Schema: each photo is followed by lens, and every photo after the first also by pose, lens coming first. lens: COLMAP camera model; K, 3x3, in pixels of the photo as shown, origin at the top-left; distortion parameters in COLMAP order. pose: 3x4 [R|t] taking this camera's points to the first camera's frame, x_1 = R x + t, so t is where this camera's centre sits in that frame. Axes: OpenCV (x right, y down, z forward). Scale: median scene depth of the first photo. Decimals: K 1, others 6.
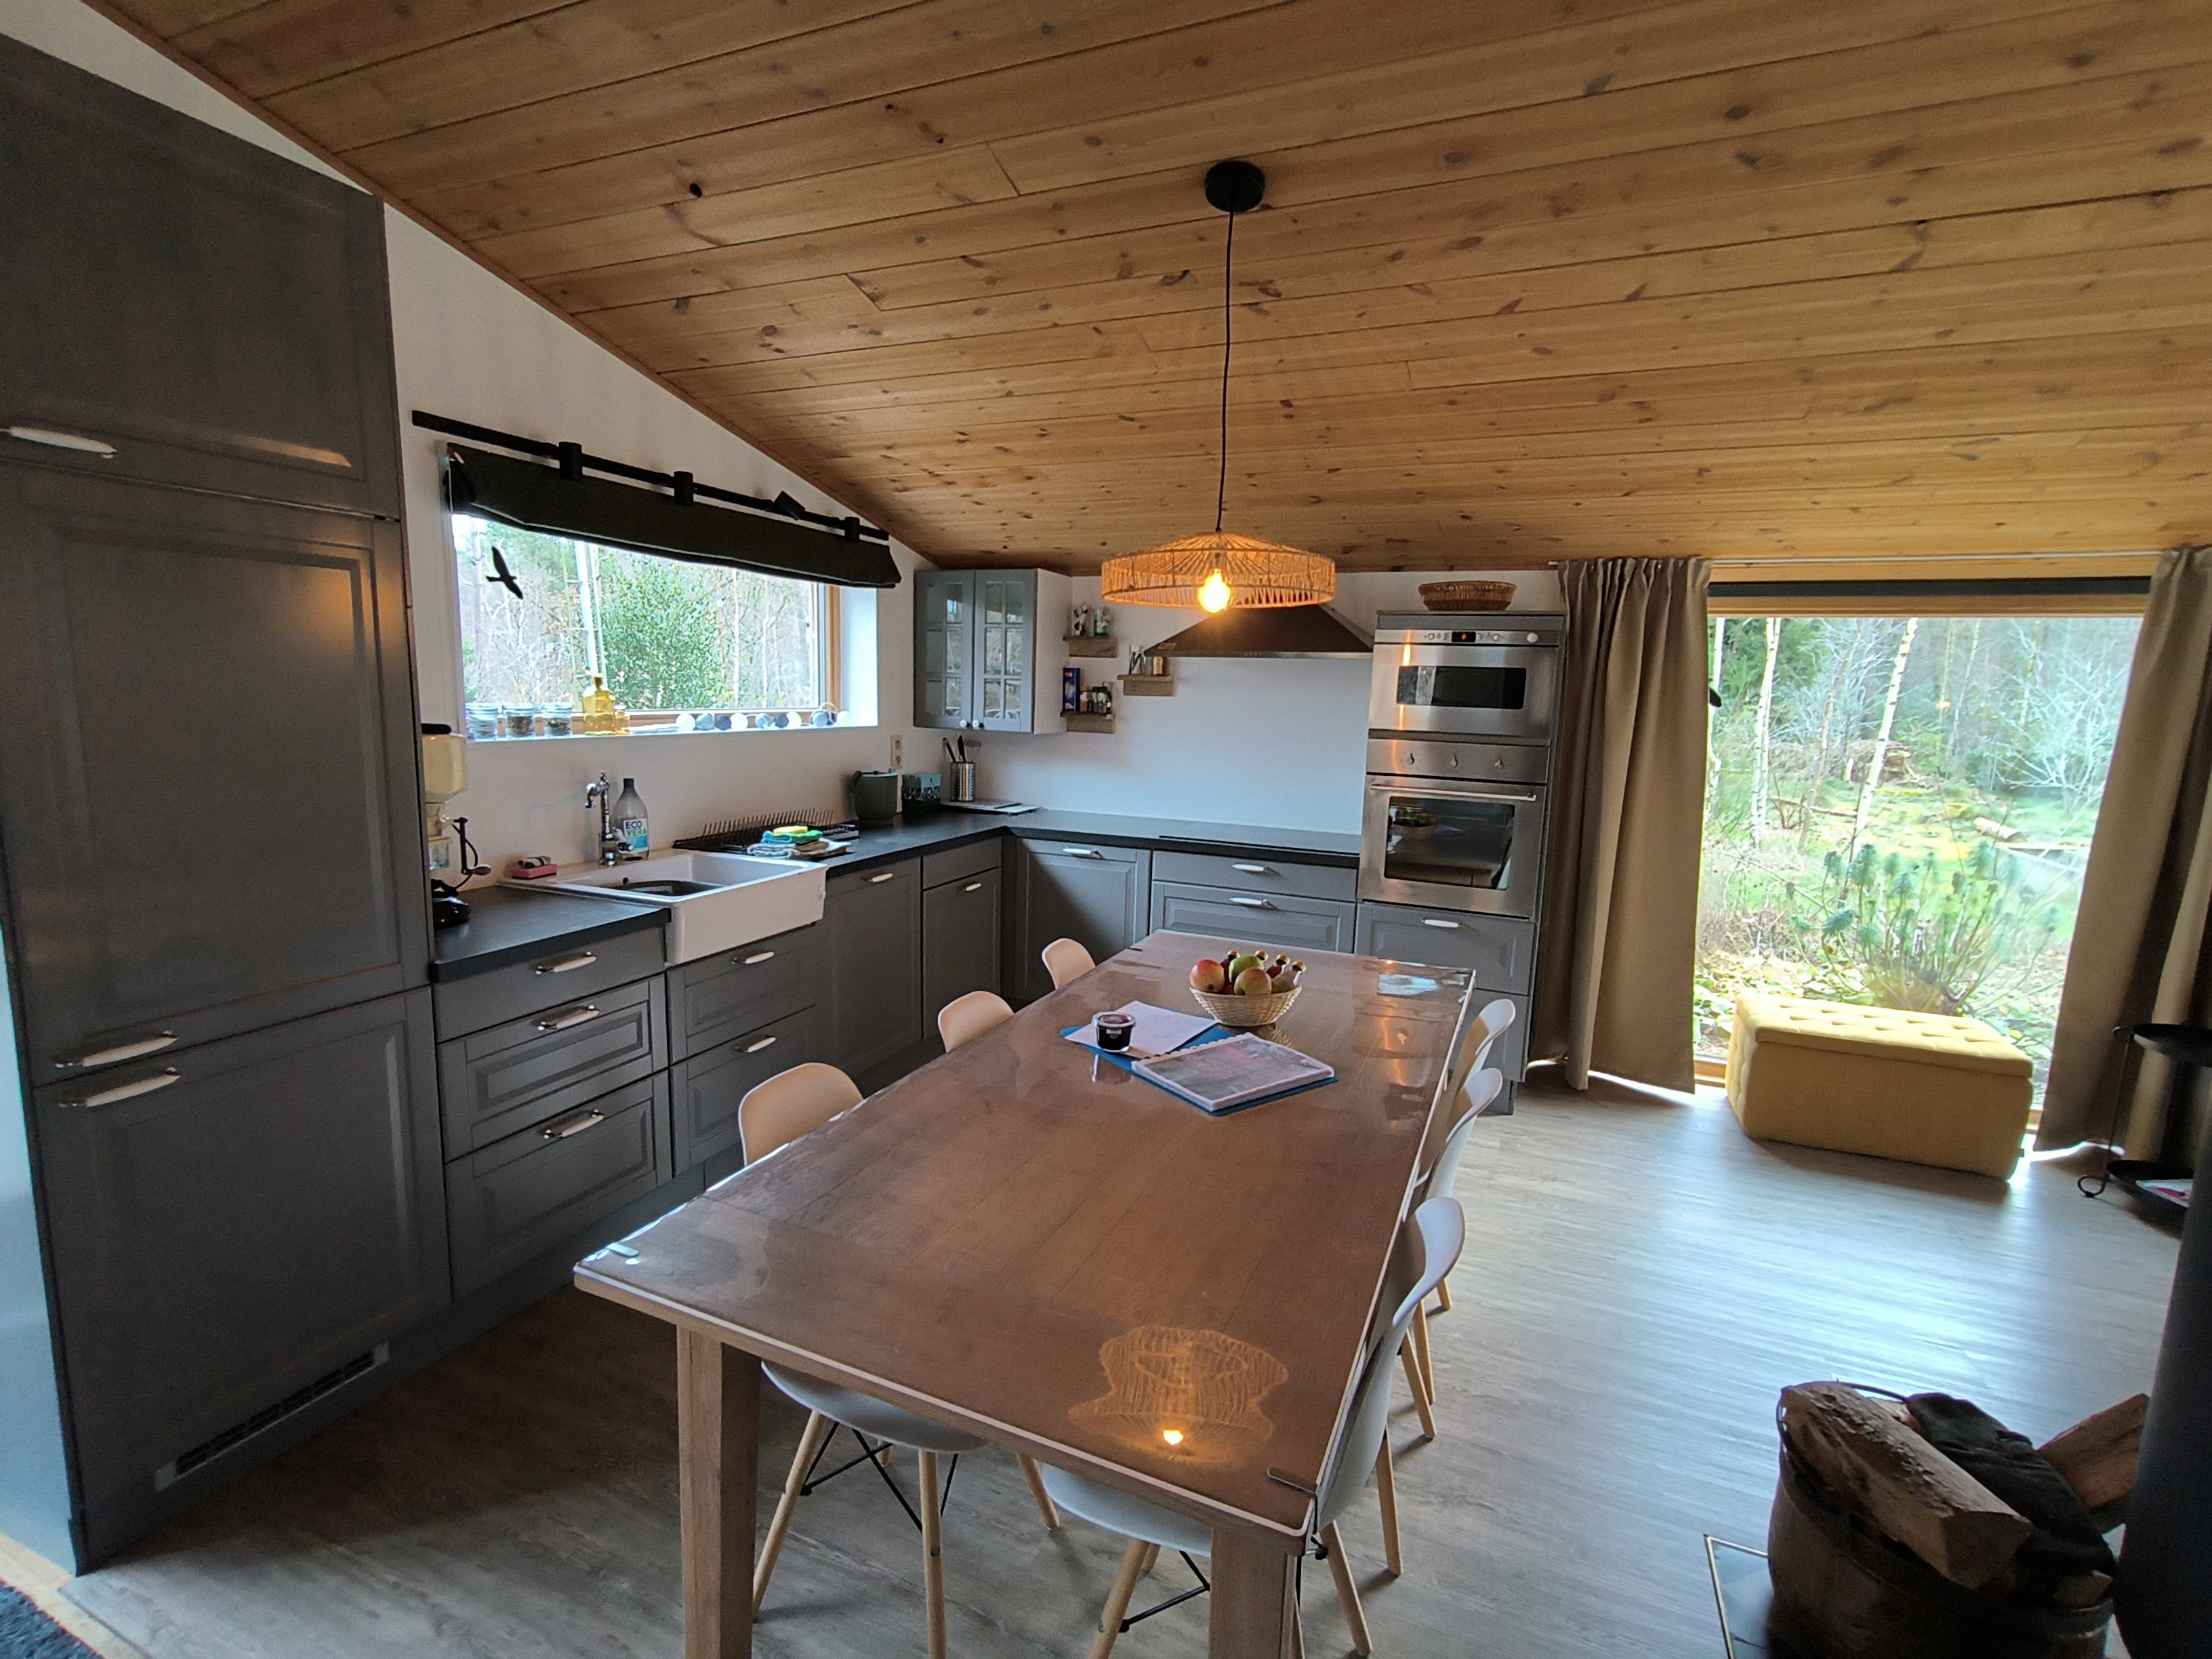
lens RADIAL K [[1014.4, 0, 1098.4], [0, 1014.4, 832.6], [0, 0, 1]] dist [-0.000196, -0.000537]
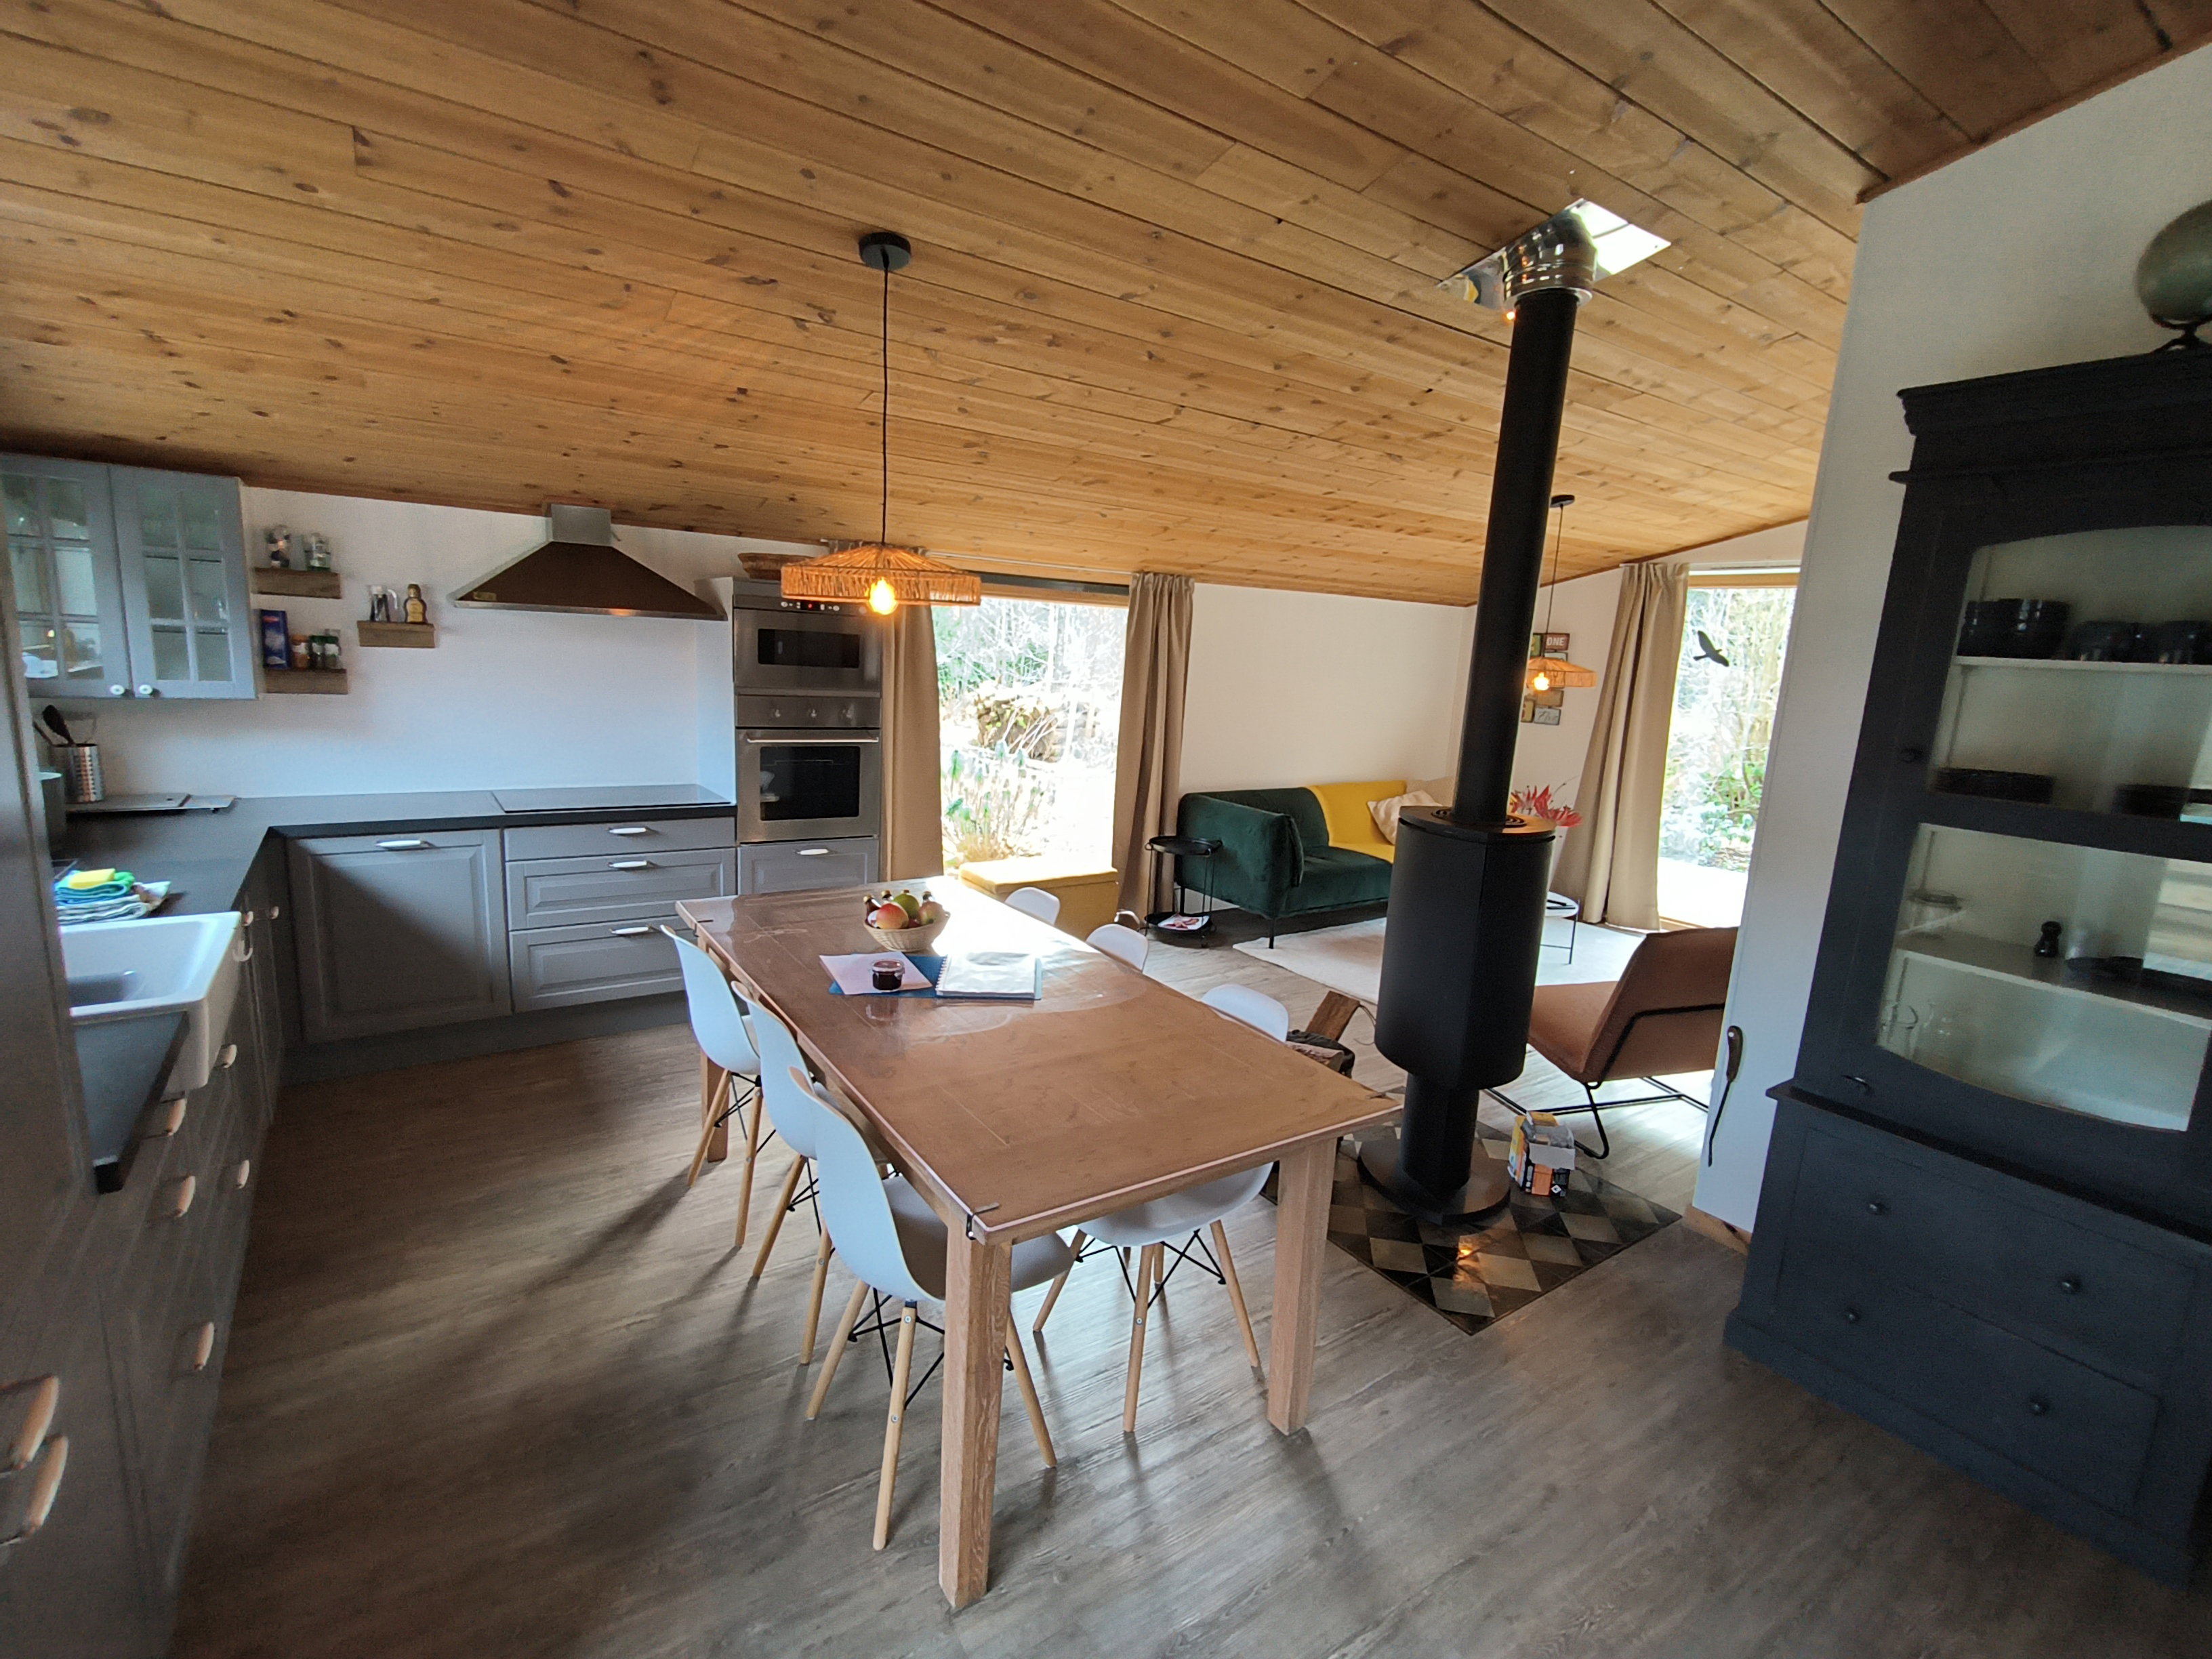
lens RADIAL K [[1014.4, 0, 1098.4], [0, 1014.4, 832.6], [0, 0, 1]] dist [-0.000196, -0.000537]
pose [[0.535187, -0.154903, 0.830410, -0.429277], [0.084582, 0.987929, 0.129775, -0.053317], [-0.840489, 0.000784, 0.541829, 0.080507]]
